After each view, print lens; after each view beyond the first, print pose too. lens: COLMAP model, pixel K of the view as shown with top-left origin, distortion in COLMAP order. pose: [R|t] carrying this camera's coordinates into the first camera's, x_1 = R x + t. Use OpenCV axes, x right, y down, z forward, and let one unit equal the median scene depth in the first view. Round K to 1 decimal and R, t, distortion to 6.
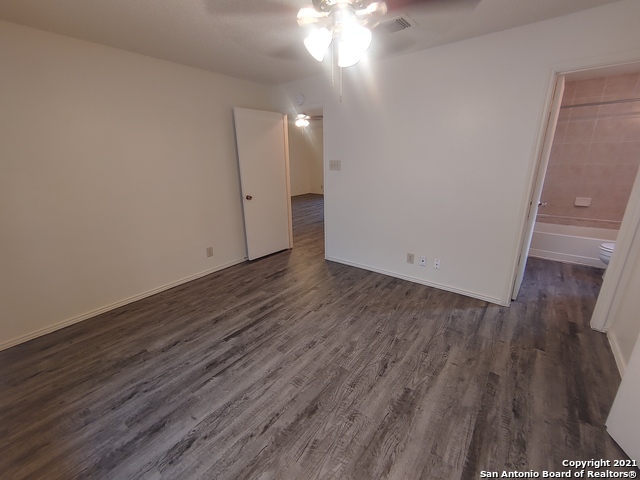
lens RADIAL K [[271.5, 0, 319.2], [0, 271.5, 239.8], [0, 0, 1]] dist [0.002733, -0.000119]
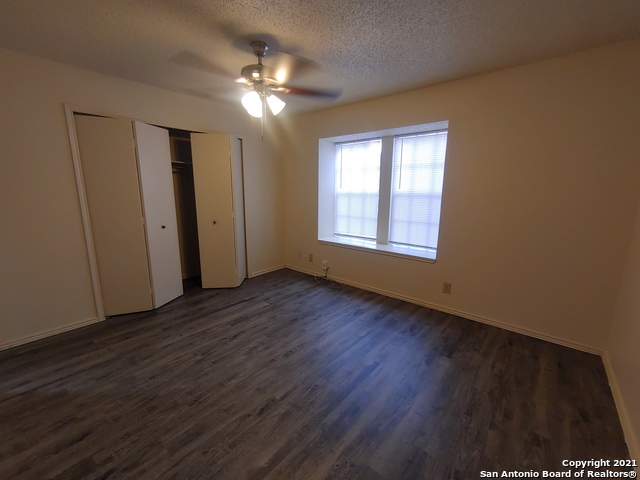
lens RADIAL K [[271.5, 0, 319.2], [0, 271.5, 239.8], [0, 0, 1]] dist [0.002733, -0.000119]
pose [[-0.999295, 0.005562, 0.037137, -0.181708], [0.022291, 0.883733, 0.467460, -0.466235], [-0.030219, 0.467958, -0.883234, 1.664497]]
